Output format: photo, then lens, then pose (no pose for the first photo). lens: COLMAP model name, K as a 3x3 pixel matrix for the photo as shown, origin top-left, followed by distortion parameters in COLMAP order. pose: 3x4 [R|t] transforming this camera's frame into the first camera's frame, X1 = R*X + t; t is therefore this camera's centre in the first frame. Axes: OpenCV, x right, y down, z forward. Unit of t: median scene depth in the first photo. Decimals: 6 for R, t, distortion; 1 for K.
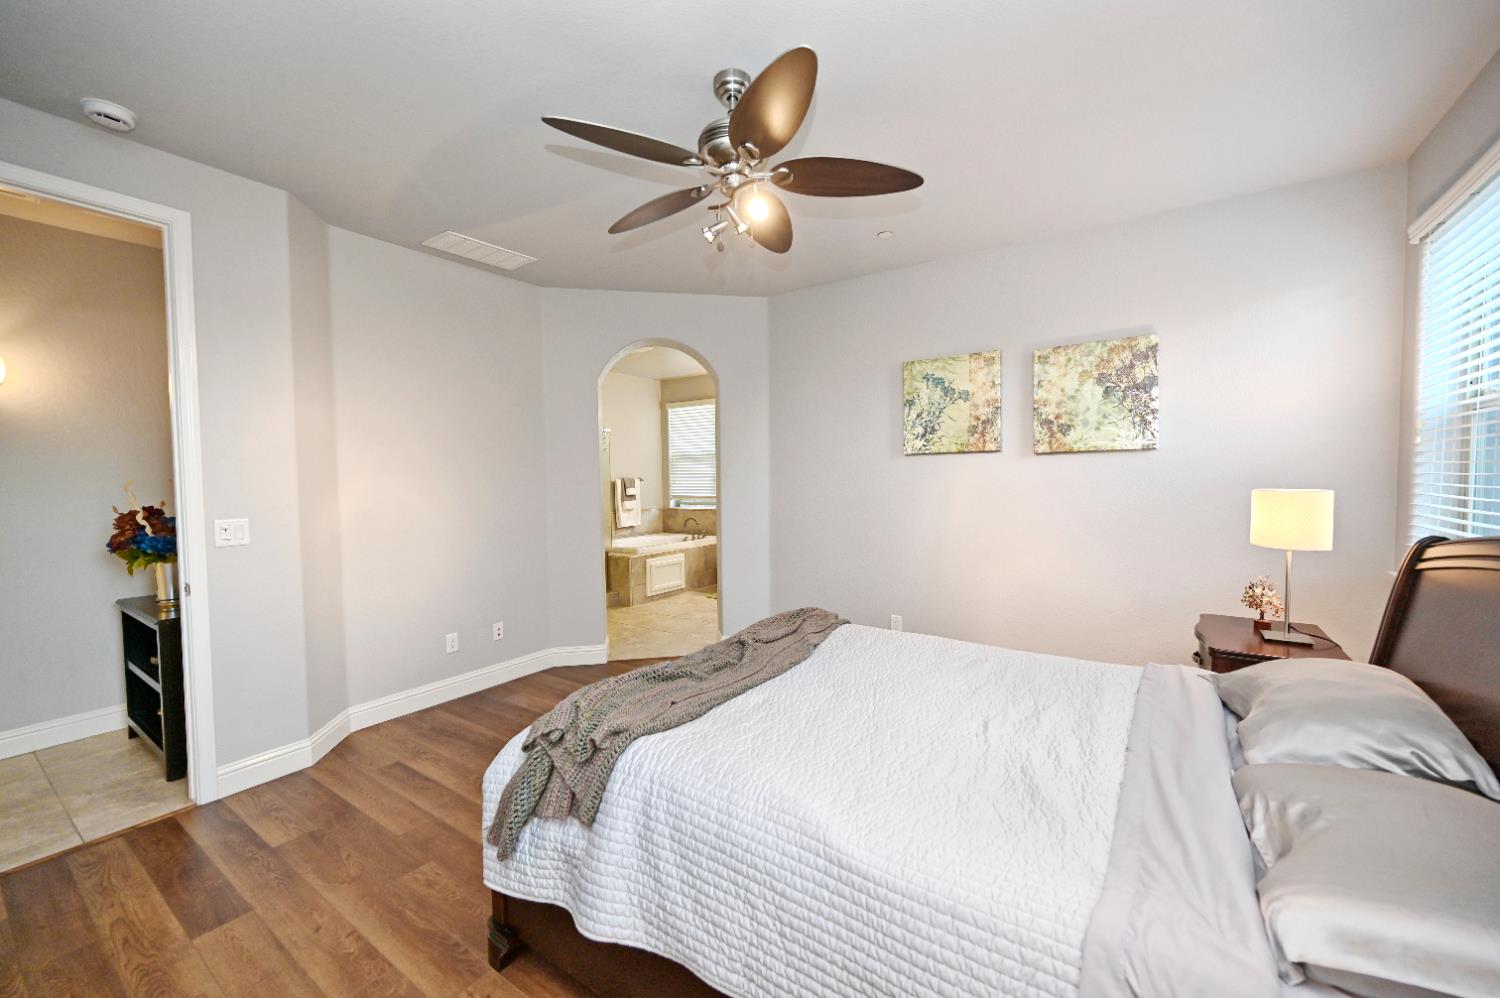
lens RADIAL K [[588.8, 0, 752.0], [0, 588.8, 495.9], [0, 0, 1]] dist [-0.001211, 0.000754]
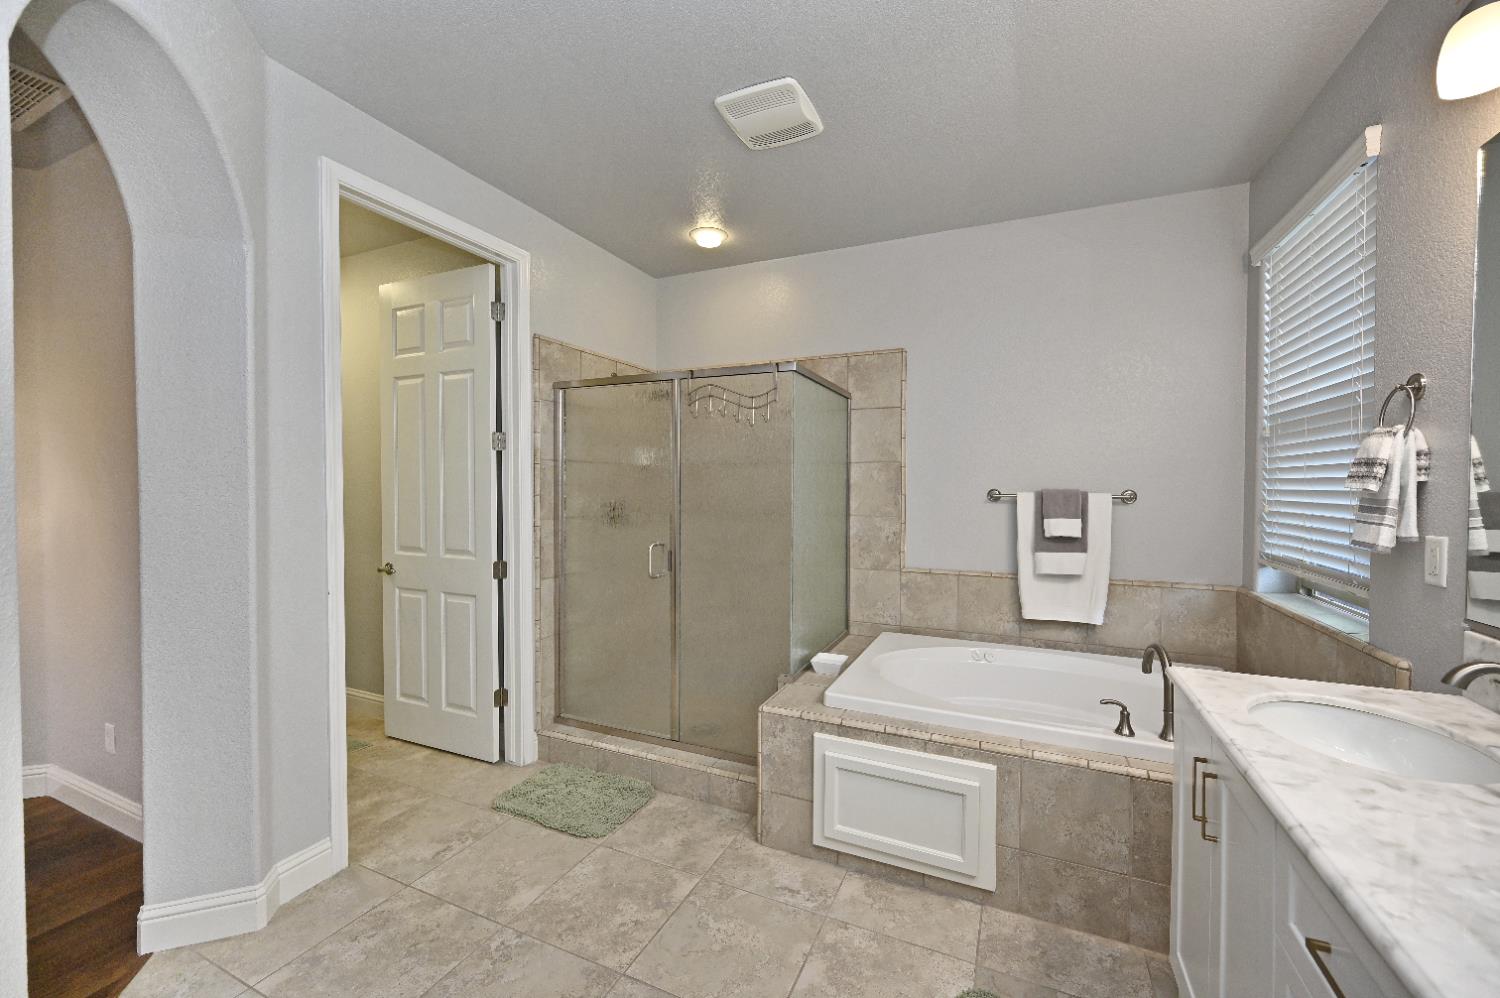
lens RADIAL K [[588.8, 0, 758.3], [0, 588.8, 494.0], [0, 0, 1]] dist [-0.001211, 0.000754]
pose [[0.190702, 0.022197, -0.981397, 0.116777], [-0.043297, 0.998962, 0.014181, -0.025613], [0.980693, 0.039787, 0.191465, 0.750700]]
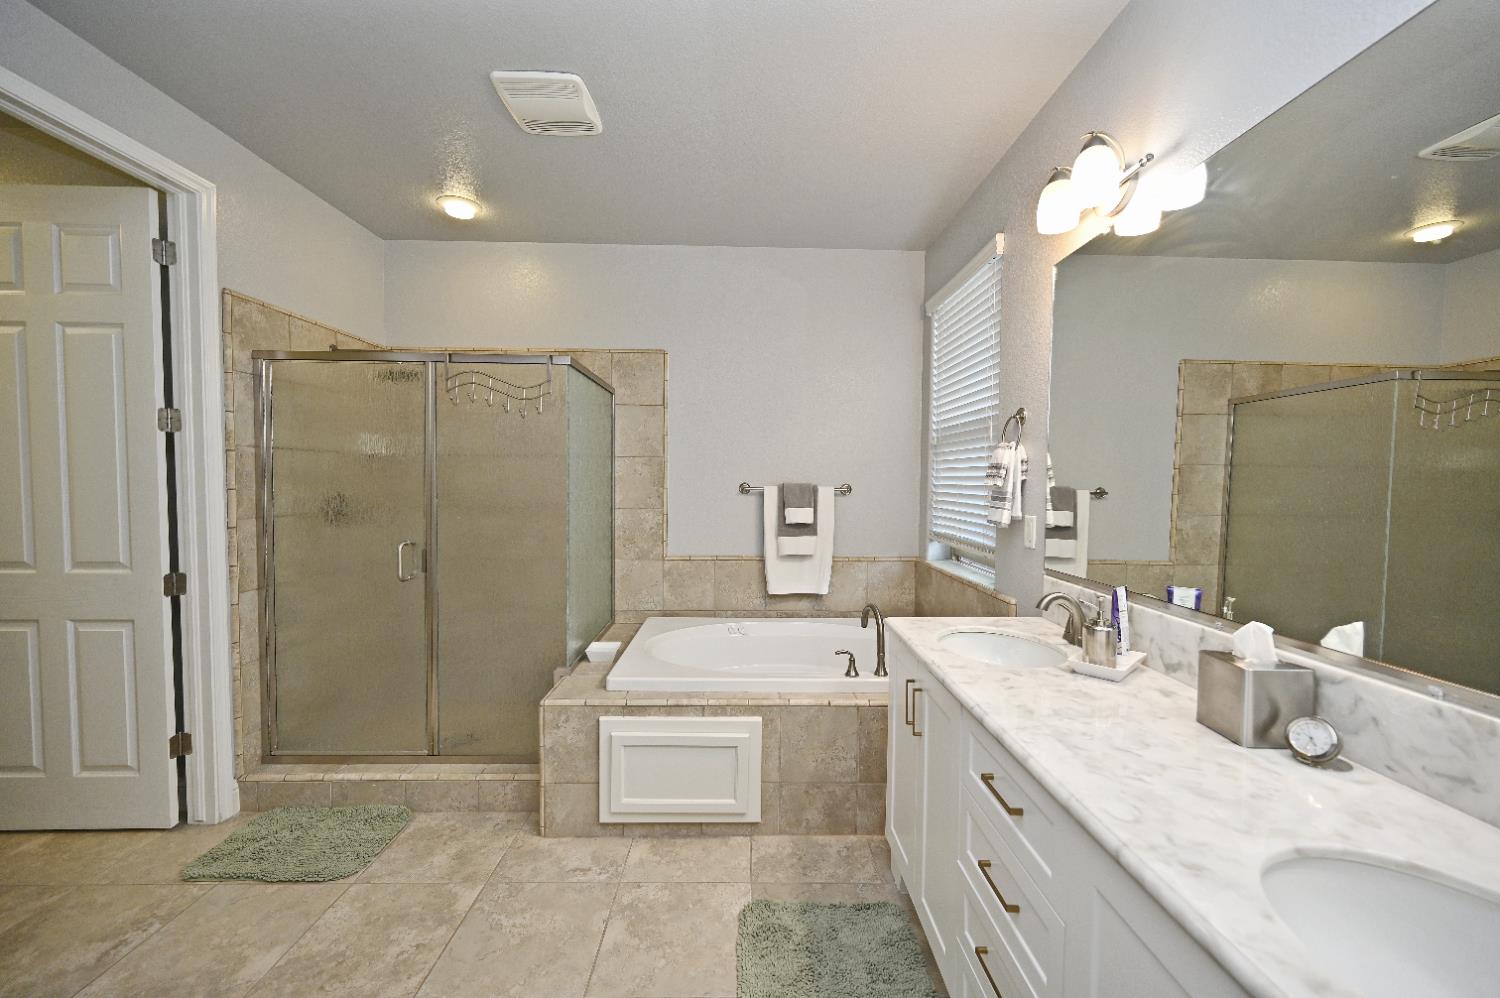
lens RADIAL K [[588.8, 0, 751.8], [0, 588.8, 499.1], [0, 0, 1]] dist [-0.001211, 0.000754]
pose [[0.588651, 0.040450, -0.807374, 0.125266], [-0.045145, 0.998834, 0.017128, -0.025691], [0.807126, 0.026366, 0.589791, 0.720965]]
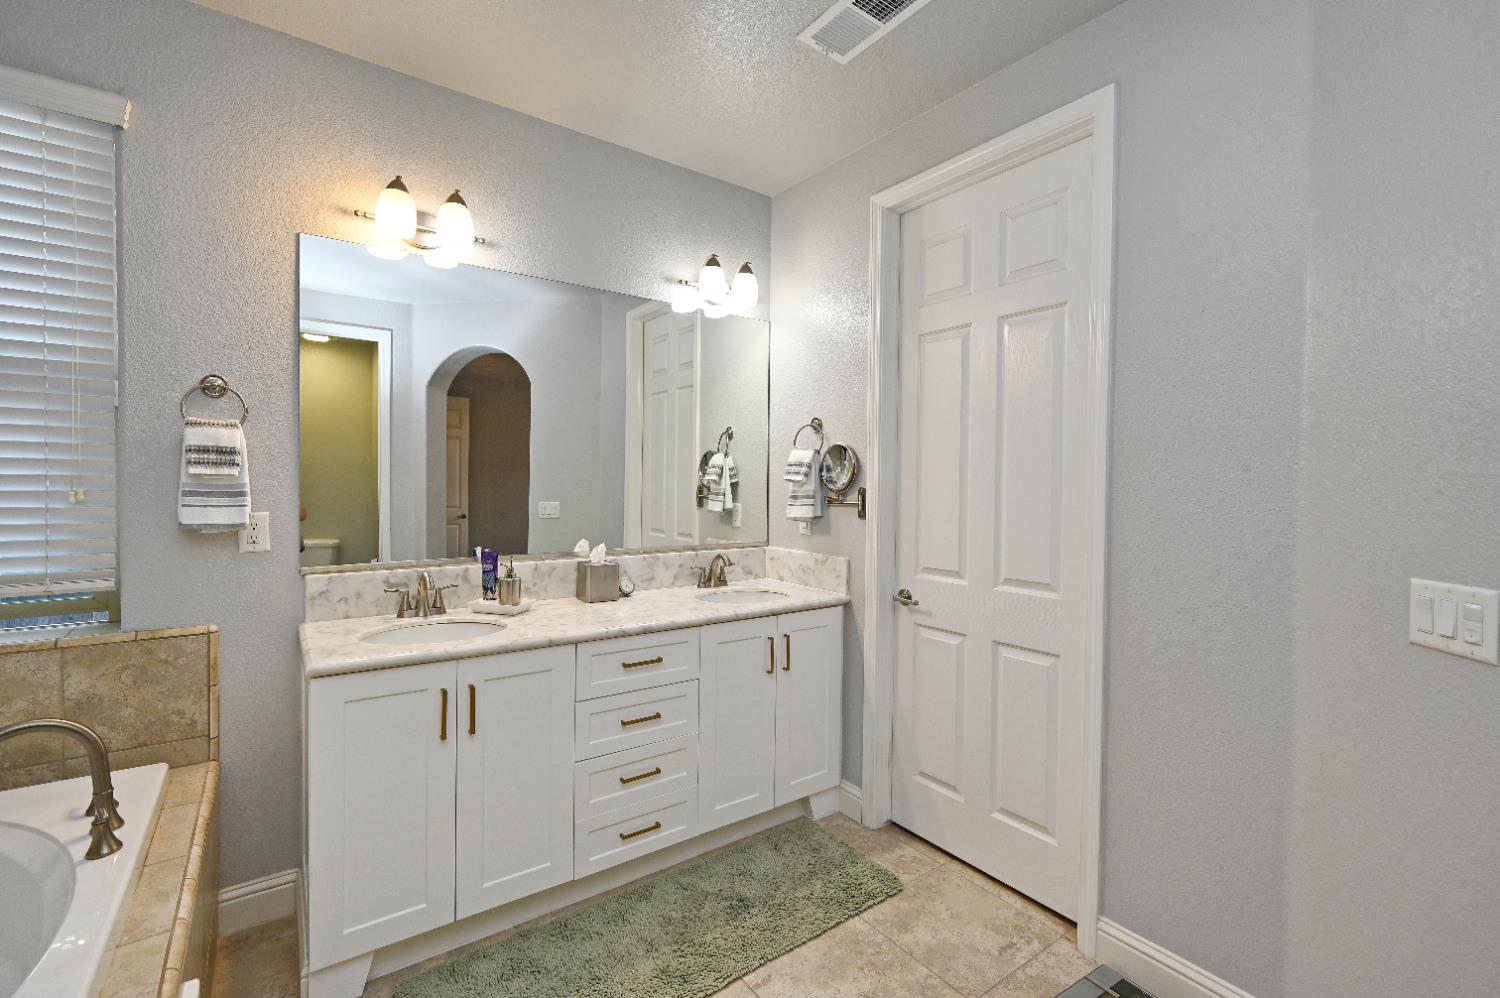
lens RADIAL K [[645.1, 0, 748.7], [0, 645.1, 495.9], [0, 0, 1]] dist [0.000370, -0.000784]
pose [[0.323720, -0.004541, 0.946142, -0.201334], [0.028839, 0.999571, -0.005070, -0.018706], [-0.945713, 0.028927, 0.323712, 0.730839]]
